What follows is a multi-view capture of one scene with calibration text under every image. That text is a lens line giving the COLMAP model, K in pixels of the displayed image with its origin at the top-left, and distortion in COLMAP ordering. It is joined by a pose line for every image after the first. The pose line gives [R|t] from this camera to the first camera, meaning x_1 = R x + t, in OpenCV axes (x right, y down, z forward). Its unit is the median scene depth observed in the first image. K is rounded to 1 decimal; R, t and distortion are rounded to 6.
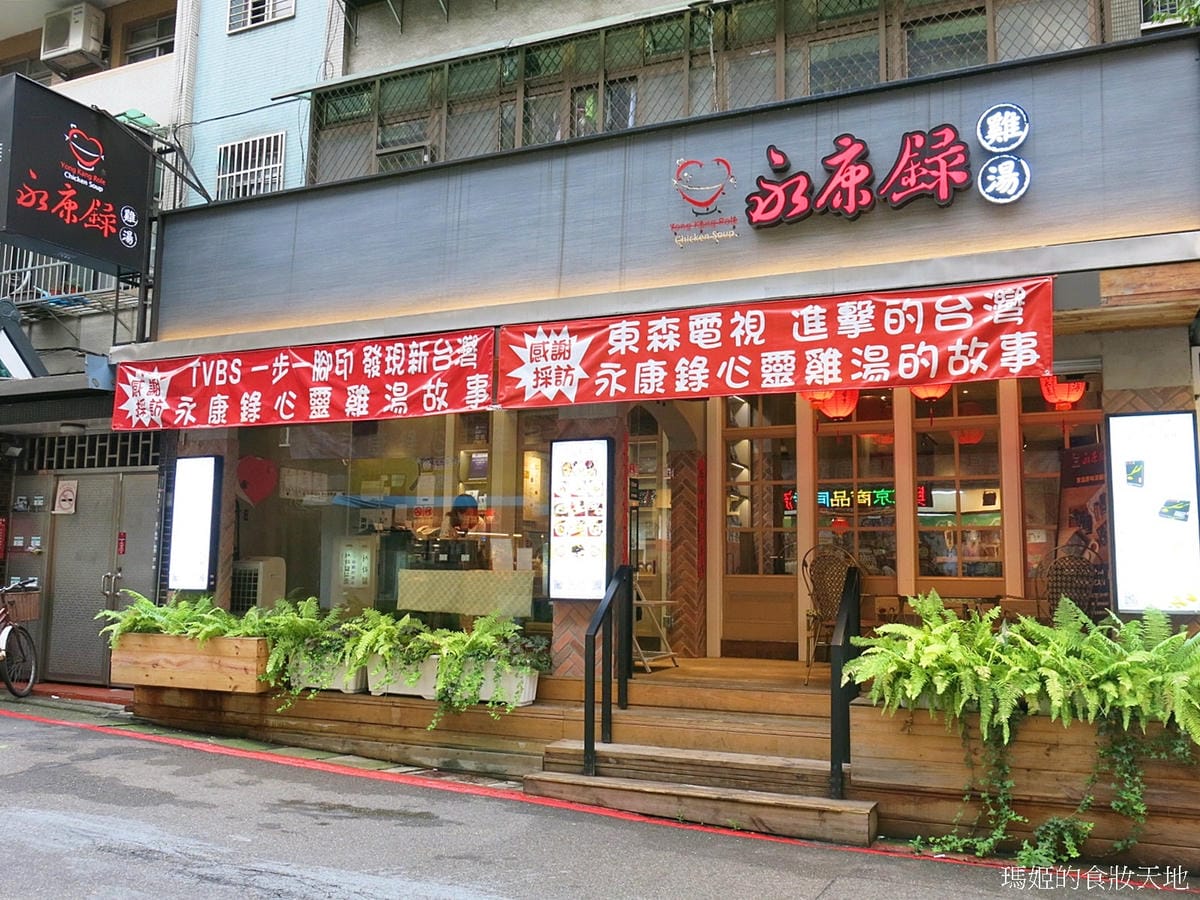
lens RADIAL K [[995.3, 0, 600.3], [0, 995.3, 456.0], [0, 0, 1]] dist [-0.043430, 0.001471]
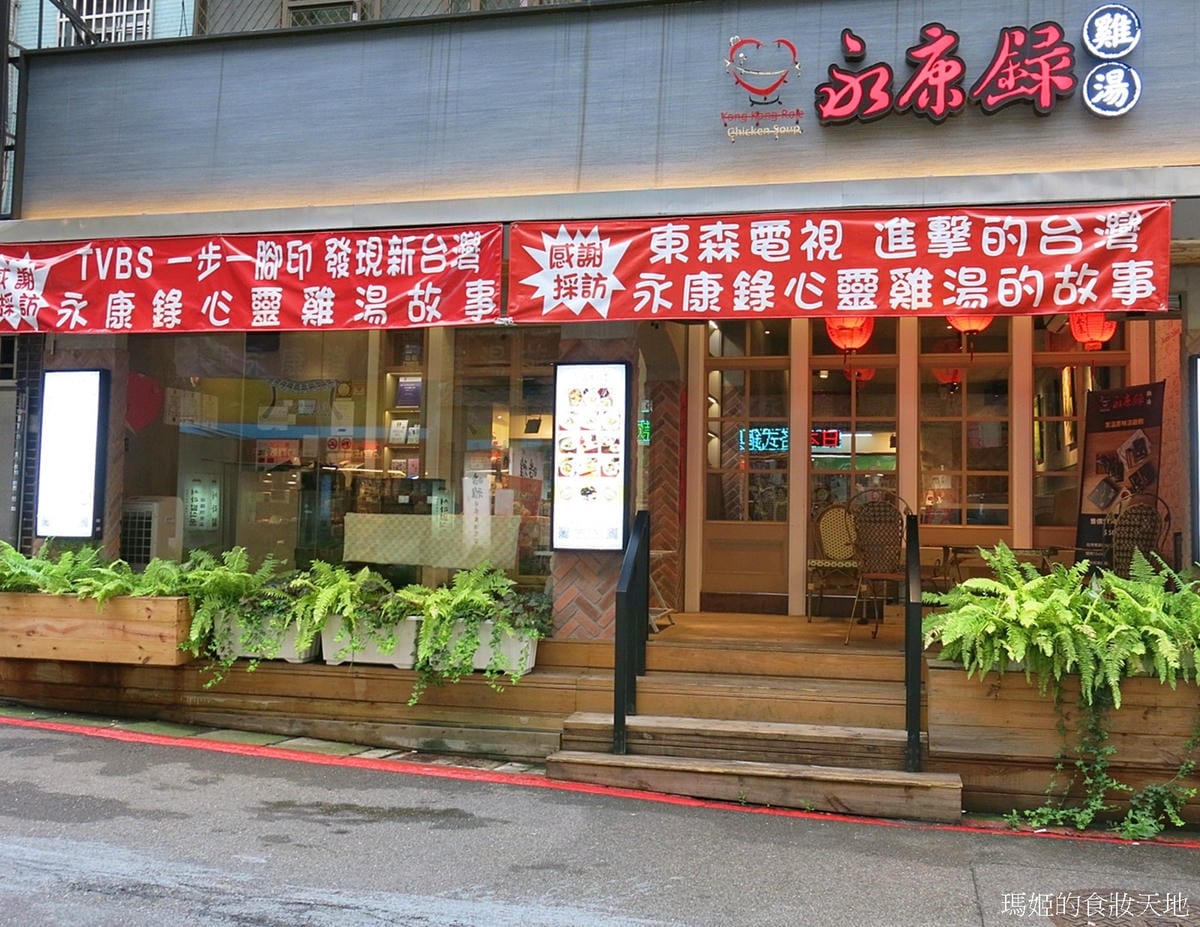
lens RADIAL K [[1053.1, 0, 599.9], [0, 1053.1, 456.8], [0, 0, 1]] dist [-0.033342, -0.002520]
pose [[0.980242, 0.016395, 0.197123, -0.204576], [-0.028883, 0.997742, 0.060640, 0.009120], [-0.195684, -0.065135, 0.978502, 0.121477]]
